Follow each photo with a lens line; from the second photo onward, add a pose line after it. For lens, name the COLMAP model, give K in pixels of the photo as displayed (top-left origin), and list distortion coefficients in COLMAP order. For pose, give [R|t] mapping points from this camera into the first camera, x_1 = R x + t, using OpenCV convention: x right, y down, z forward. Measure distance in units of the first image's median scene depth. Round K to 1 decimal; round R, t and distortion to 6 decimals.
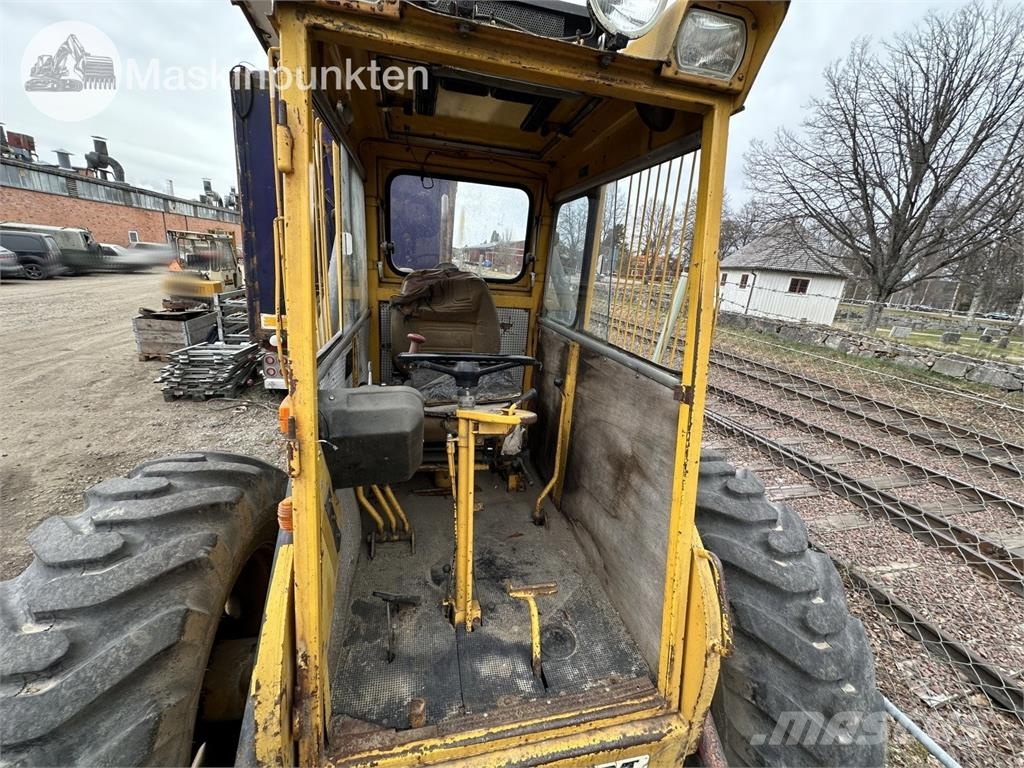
lens RADIAL K [[407.8, 0, 510.2], [0, 407.8, 385.4], [0, 0, 1]] dist [-0.000607, 0.000534]
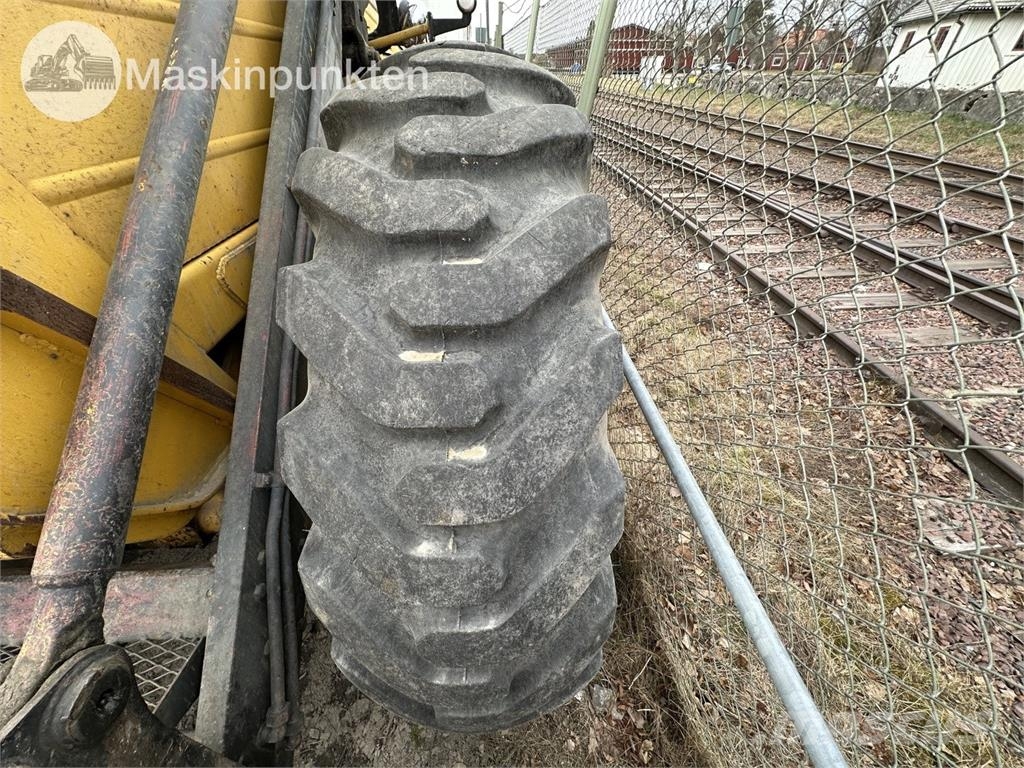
lens RADIAL K [[407.7, 0, 512.0], [0, 407.7, 384.0], [0, 0, 1]] dist [0.000024, 0.000002]
pose [[0.977117, 0.043797, -0.208144, 0.191333], [0.031821, 0.937459, 0.346639, 0.108961], [0.210308, -0.345330, 0.914613, 0.133865]]
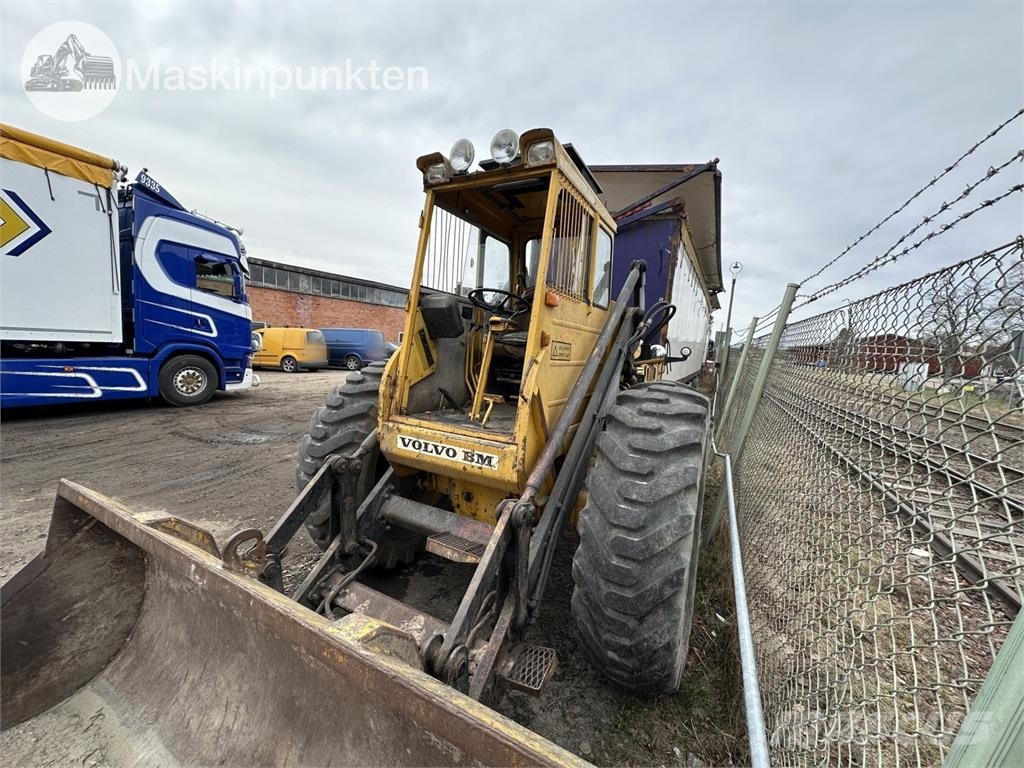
lens RADIAL K [[407.8, 0, 510.2], [0, 407.8, 385.4], [0, 0, 1]] dist [-0.000607, 0.000534]
pose [[0.747987, 0.031803, -0.662951, 0.288520], [-0.192898, 0.966152, -0.171293, 0.150565], [0.635064, 0.256006, 0.728804, -0.090724]]
